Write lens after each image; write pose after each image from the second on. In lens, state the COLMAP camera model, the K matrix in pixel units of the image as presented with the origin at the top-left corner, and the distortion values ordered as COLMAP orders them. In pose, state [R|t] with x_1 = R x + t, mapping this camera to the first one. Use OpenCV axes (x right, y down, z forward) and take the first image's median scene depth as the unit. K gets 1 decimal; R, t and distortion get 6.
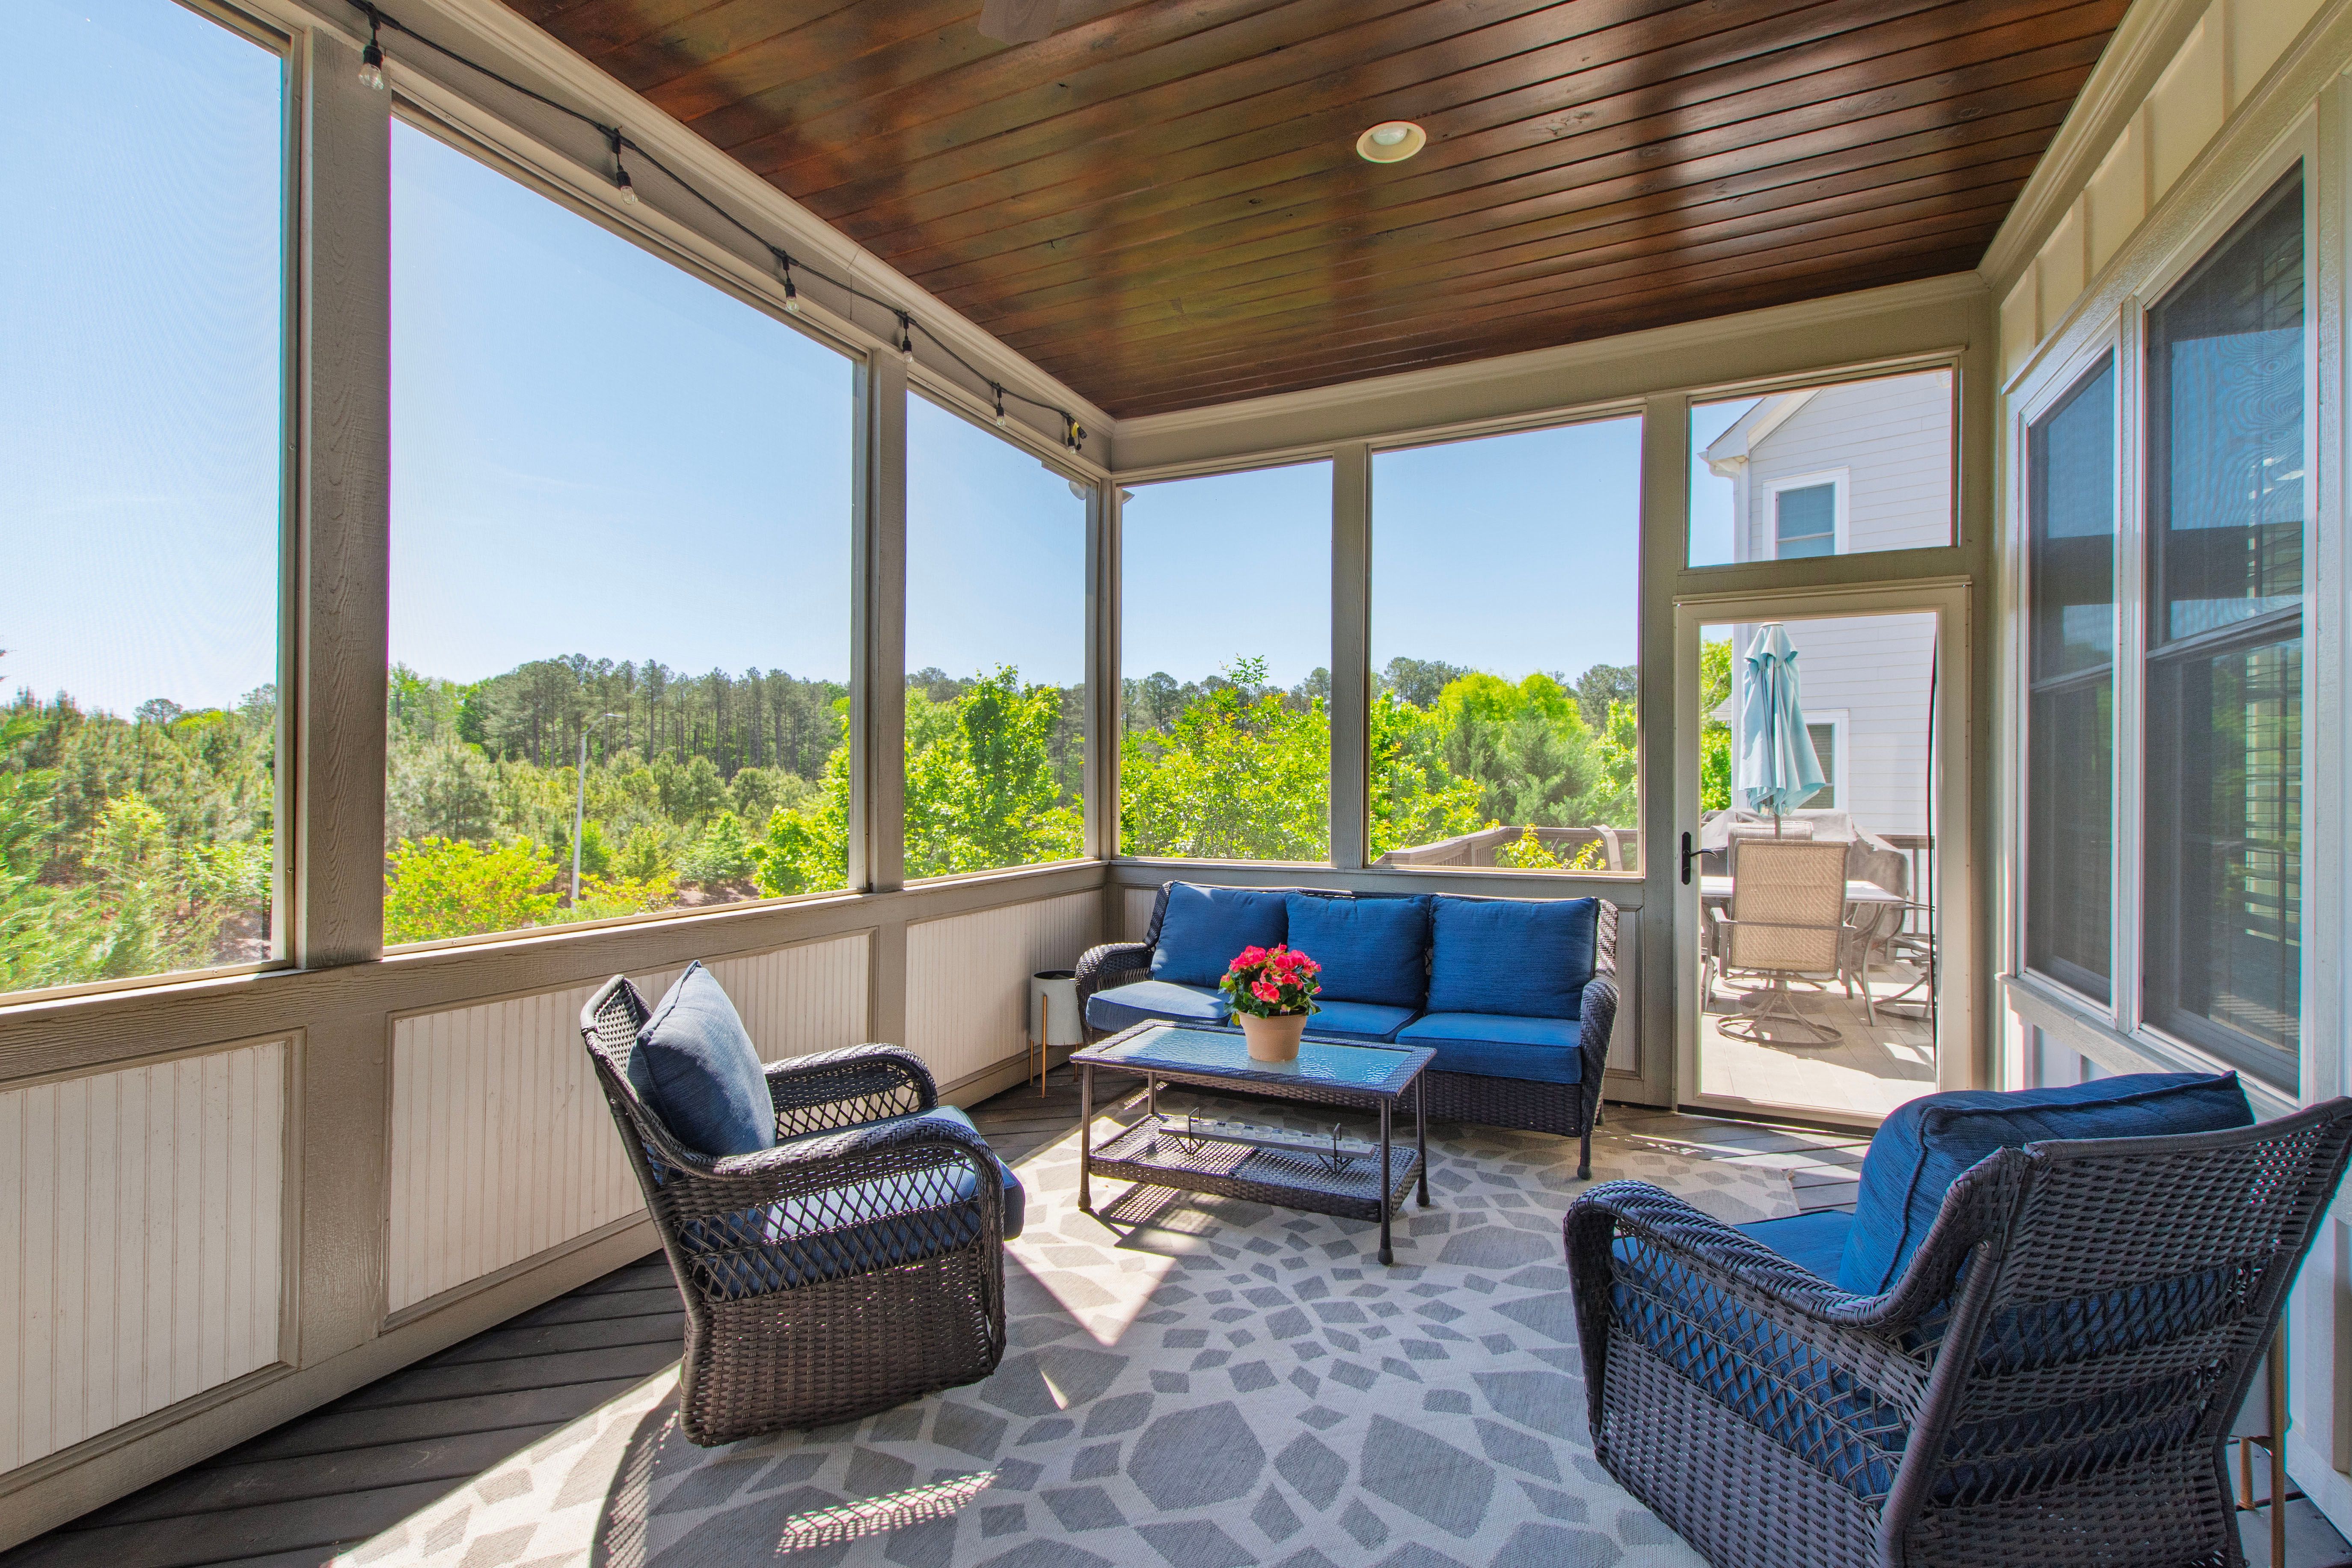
lens RADIAL K [[1032.6, 0, 1178.2], [0, 1032.6, 782.5], [0, 0, 1]] dist [0.002631, -0.000217]
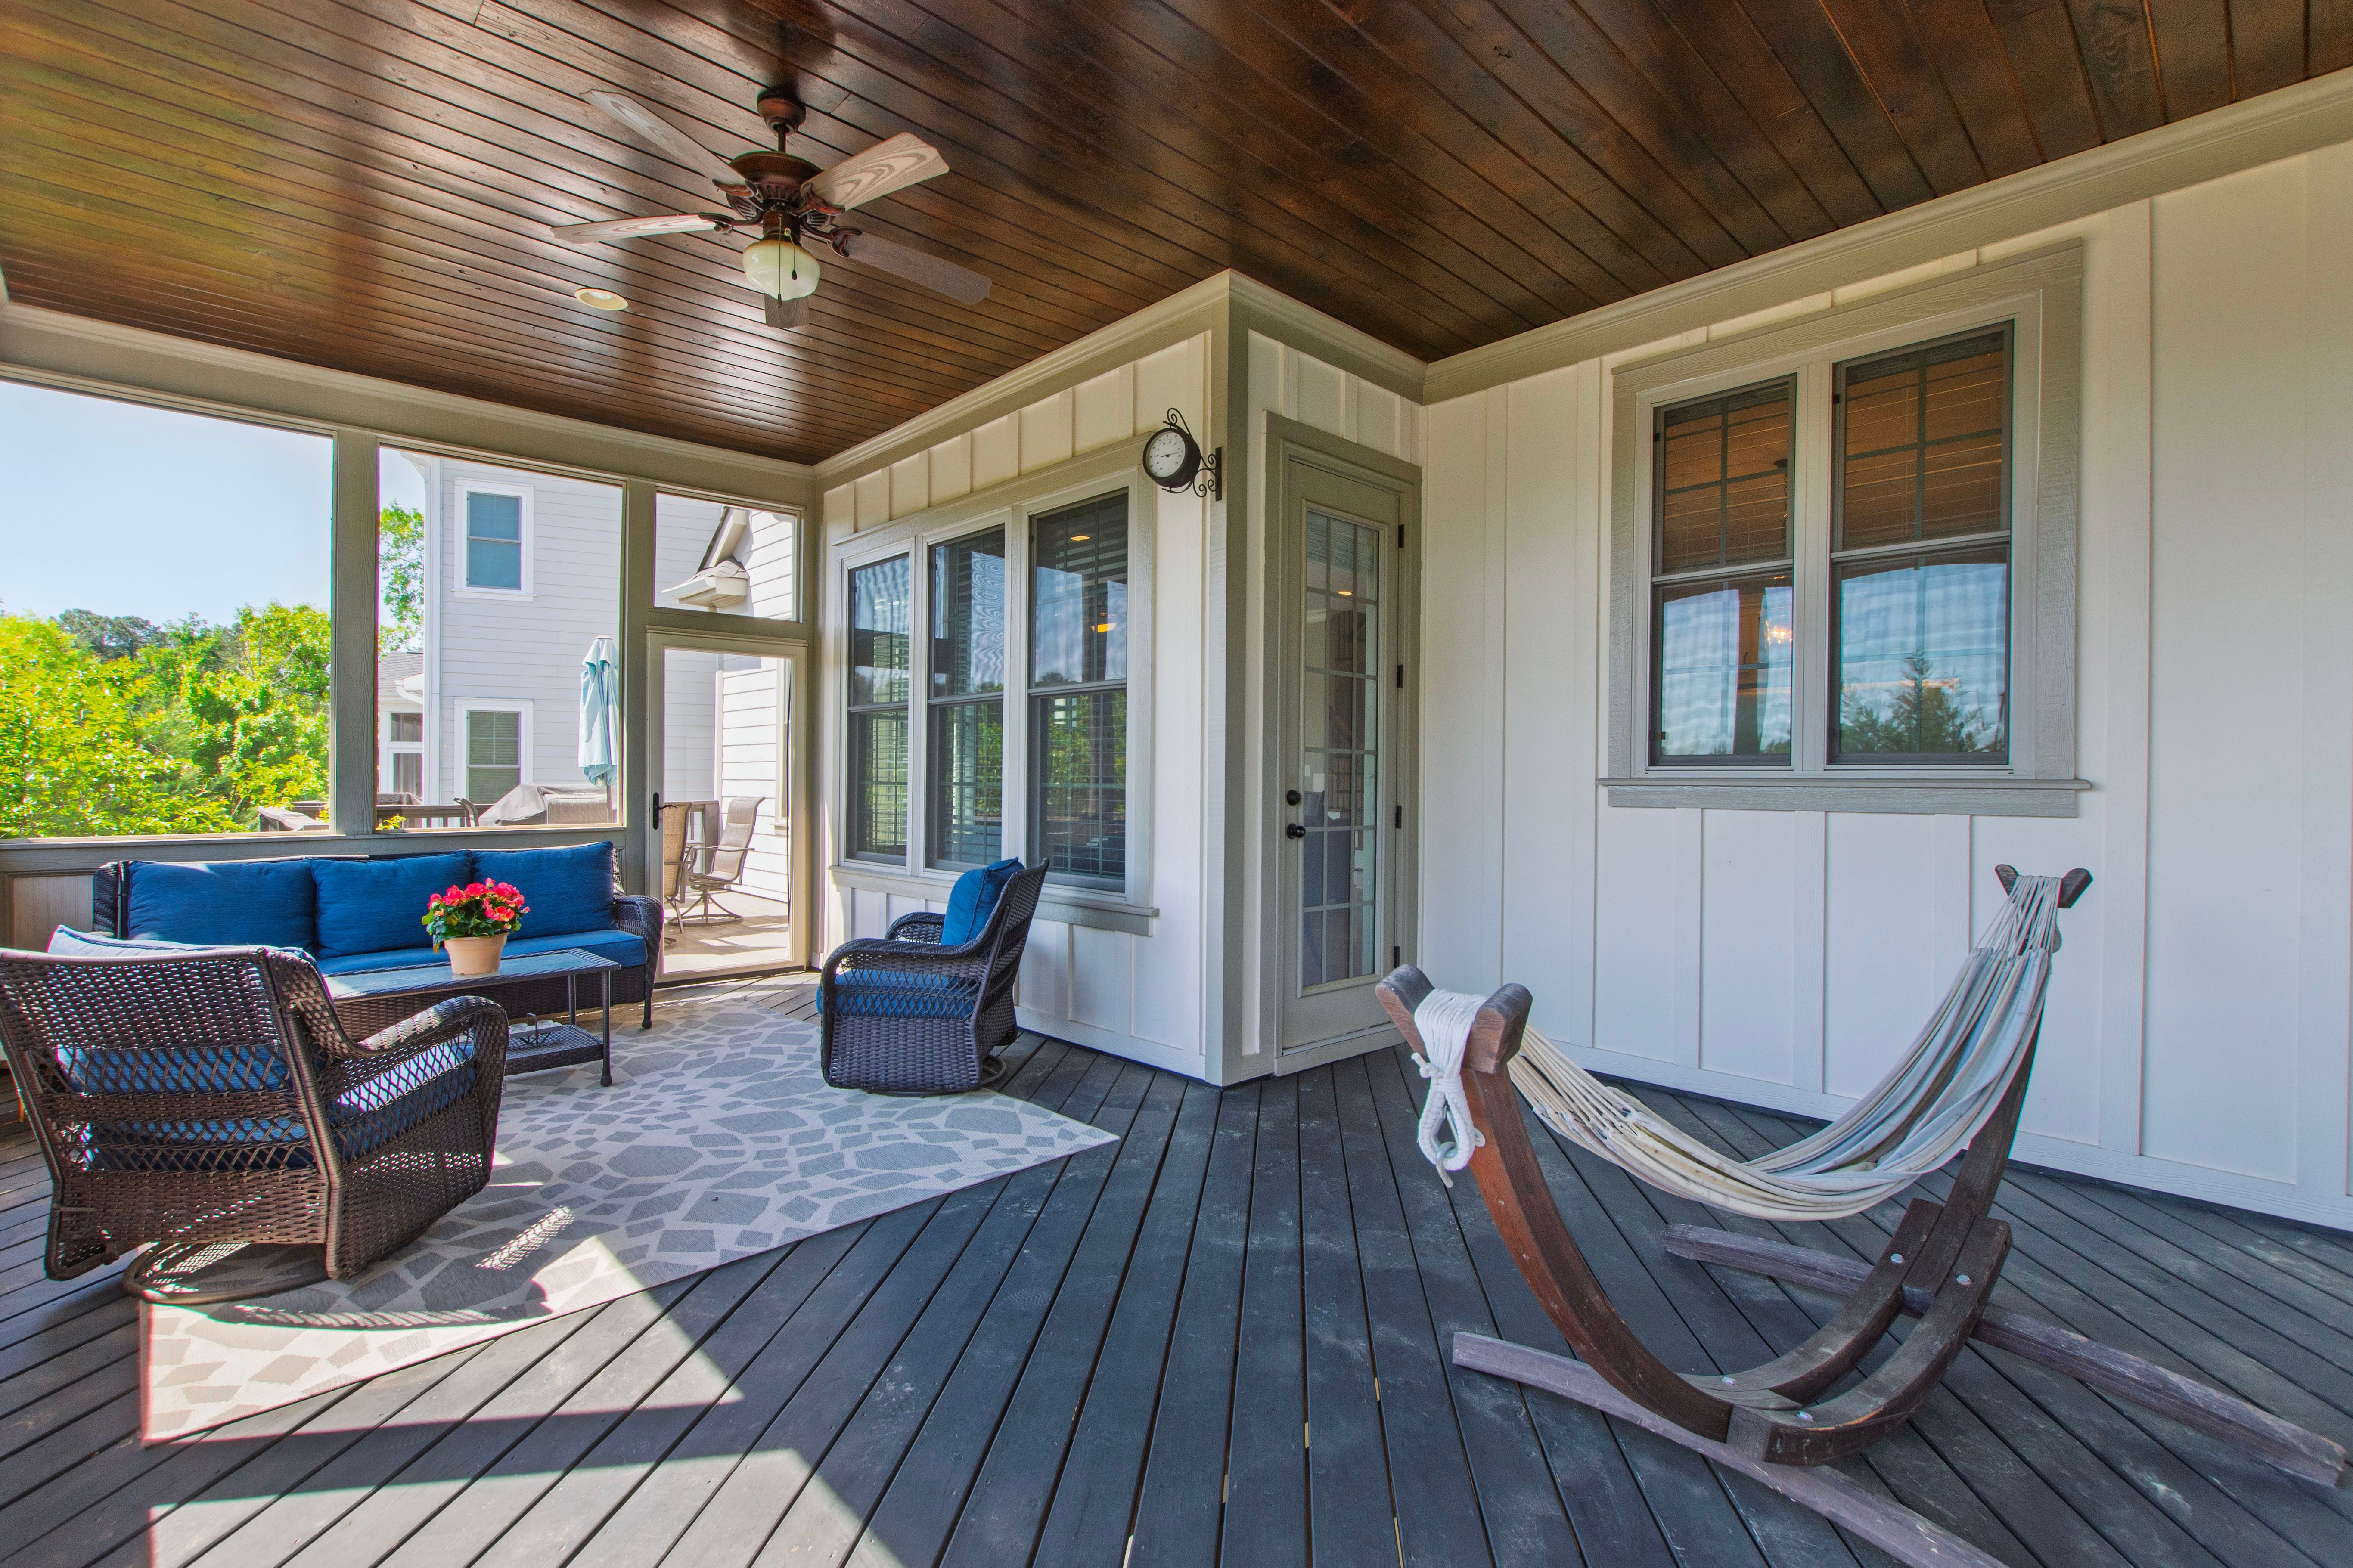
lens RADIAL K [[1032.9, 0, 1163.5], [0, 1032.9, 777.2], [0, 0, 1]] dist [0.002631, -0.000217]
pose [[0.349259, 0.000543, 0.937026, -0.794041], [-0.007261, 0.999971, 0.002127, 0.024799], [-0.936998, -0.007546, 0.349253, -0.203762]]
